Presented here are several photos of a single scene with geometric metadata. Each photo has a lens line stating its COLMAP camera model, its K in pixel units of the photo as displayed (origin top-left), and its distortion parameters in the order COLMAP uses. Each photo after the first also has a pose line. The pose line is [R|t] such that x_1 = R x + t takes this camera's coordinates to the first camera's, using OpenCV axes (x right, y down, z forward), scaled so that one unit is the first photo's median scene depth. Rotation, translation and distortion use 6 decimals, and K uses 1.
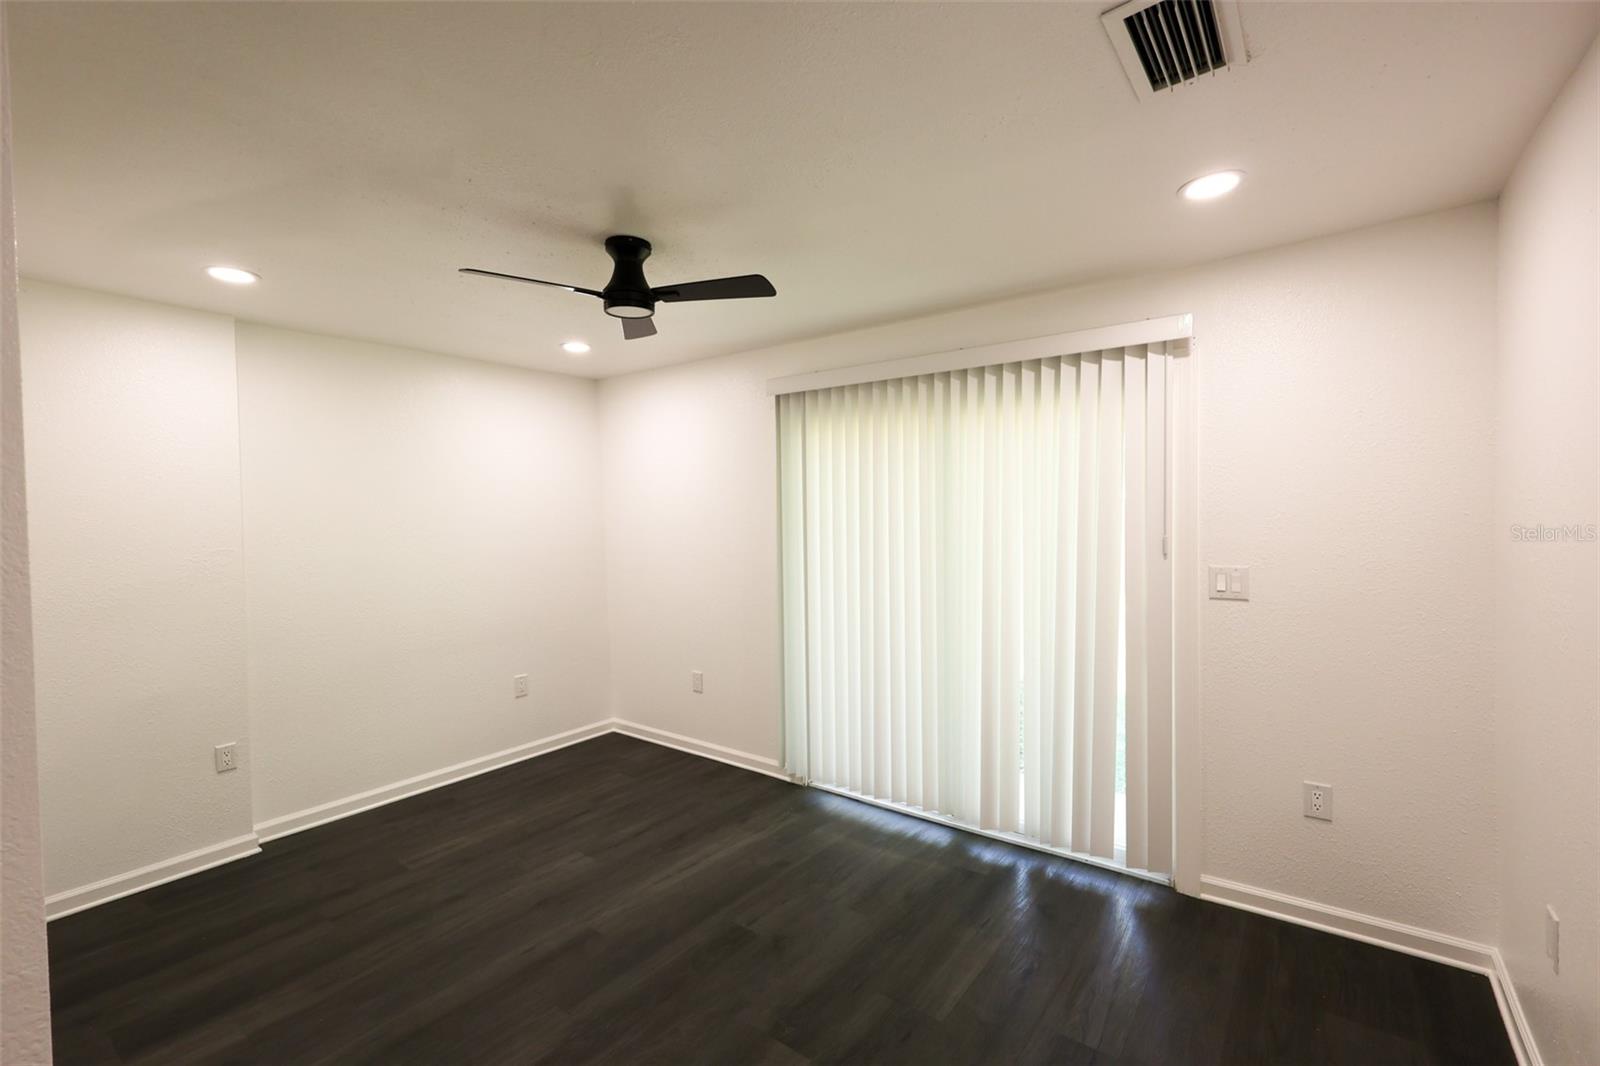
lens RADIAL K [[704.1, 0, 797.7], [0, 704.1, 532.1], [0, 0, 1]] dist [0.002972, 0.000251]
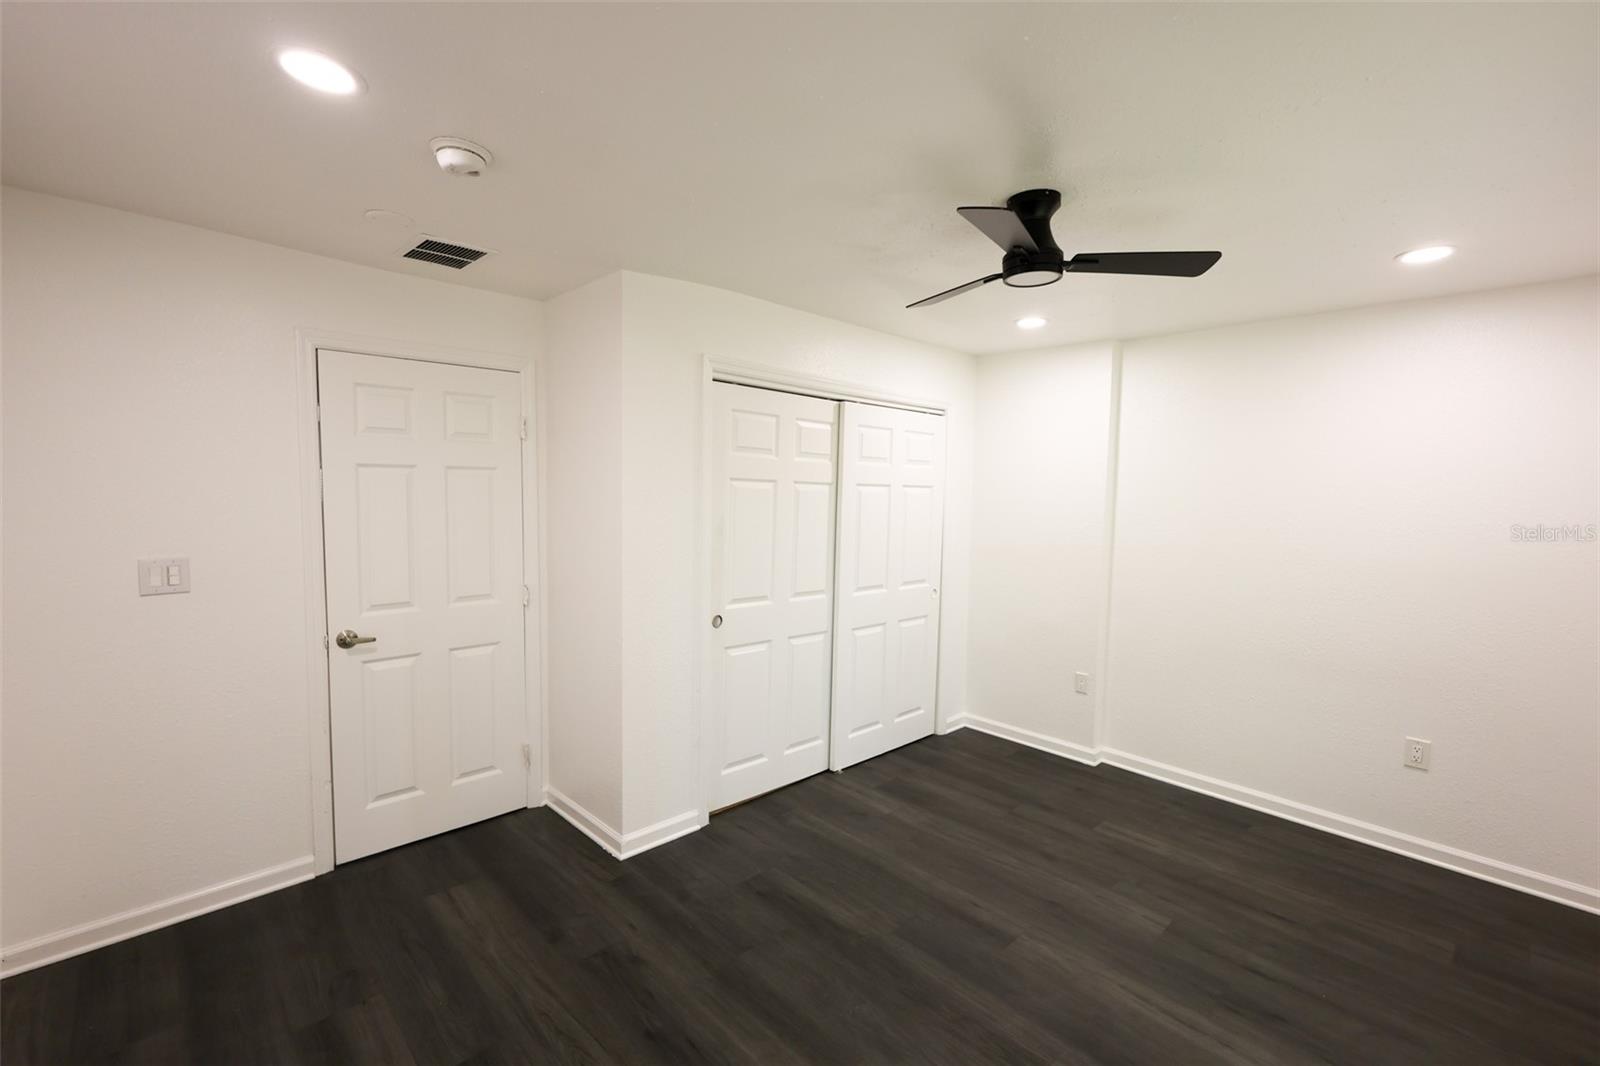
lens RADIAL K [[704.1, 0, 813.9], [0, 704.1, 539.9], [0, 0, 1]] dist [0.002972, 0.000251]
pose [[-0.170263, 0.082249, -0.981960, 0.541386], [-0.051233, 0.994424, 0.092176, -0.037906], [0.984066, 0.066003, -0.165100, 0.725018]]
